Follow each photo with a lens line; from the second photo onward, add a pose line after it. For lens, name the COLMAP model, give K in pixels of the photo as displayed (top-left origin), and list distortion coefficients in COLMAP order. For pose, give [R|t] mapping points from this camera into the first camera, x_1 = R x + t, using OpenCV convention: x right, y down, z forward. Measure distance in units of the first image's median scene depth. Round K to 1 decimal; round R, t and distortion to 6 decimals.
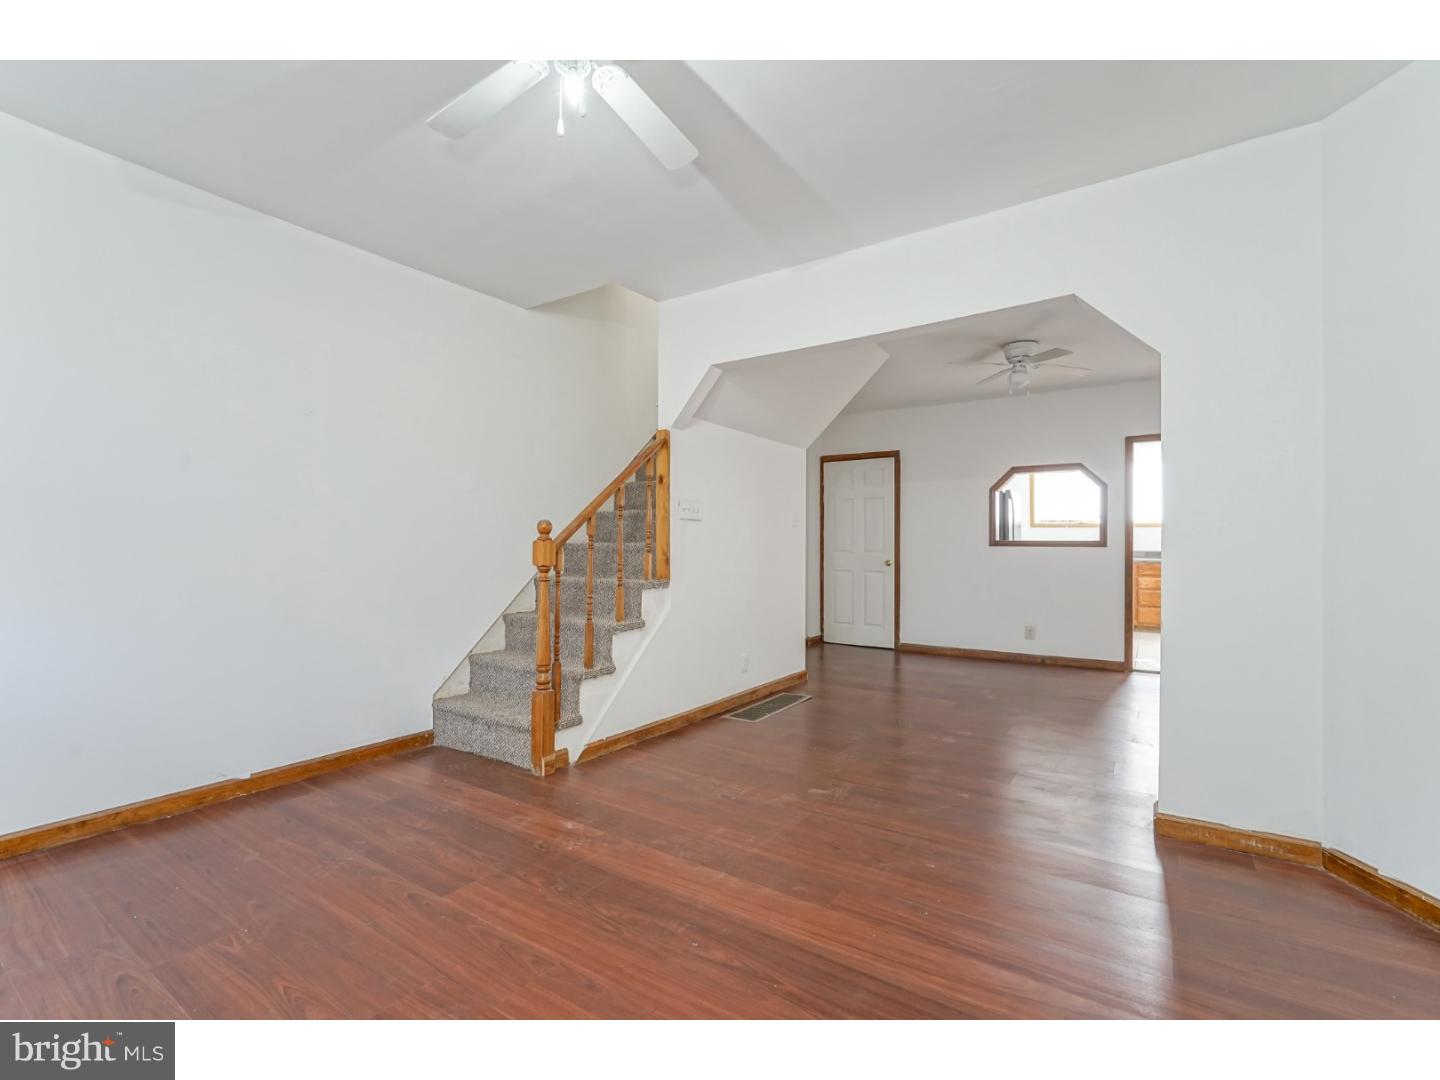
lens RADIAL K [[656.8, 0, 694.4], [0, 656.8, 541.9], [0, 0, 1]] dist [-0.004179, -0.000357]
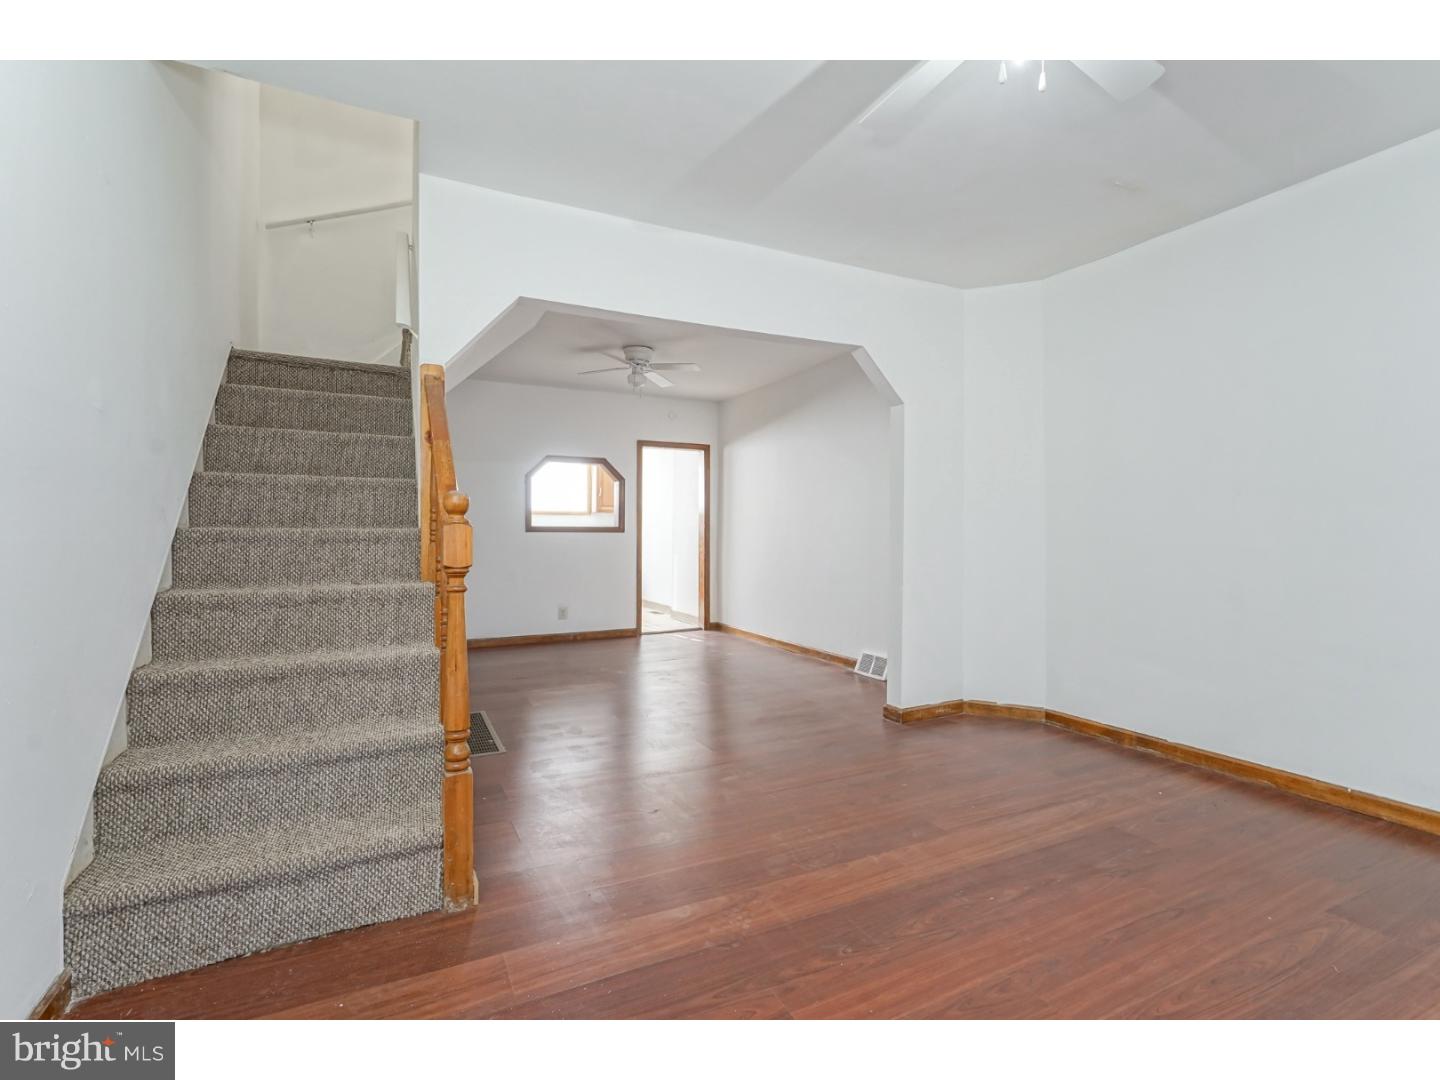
lens RADIAL K [[682.6, 0, 734.8], [0, 682.6, 538.1], [0, 0, 1]] dist [-0.001679, 0.000021]
pose [[0.467805, -0.010851, 0.883765, -0.361986], [-0.003610, 0.999893, 0.014188, 0.000339], [-0.883825, -0.009828, 0.467715, 0.258829]]
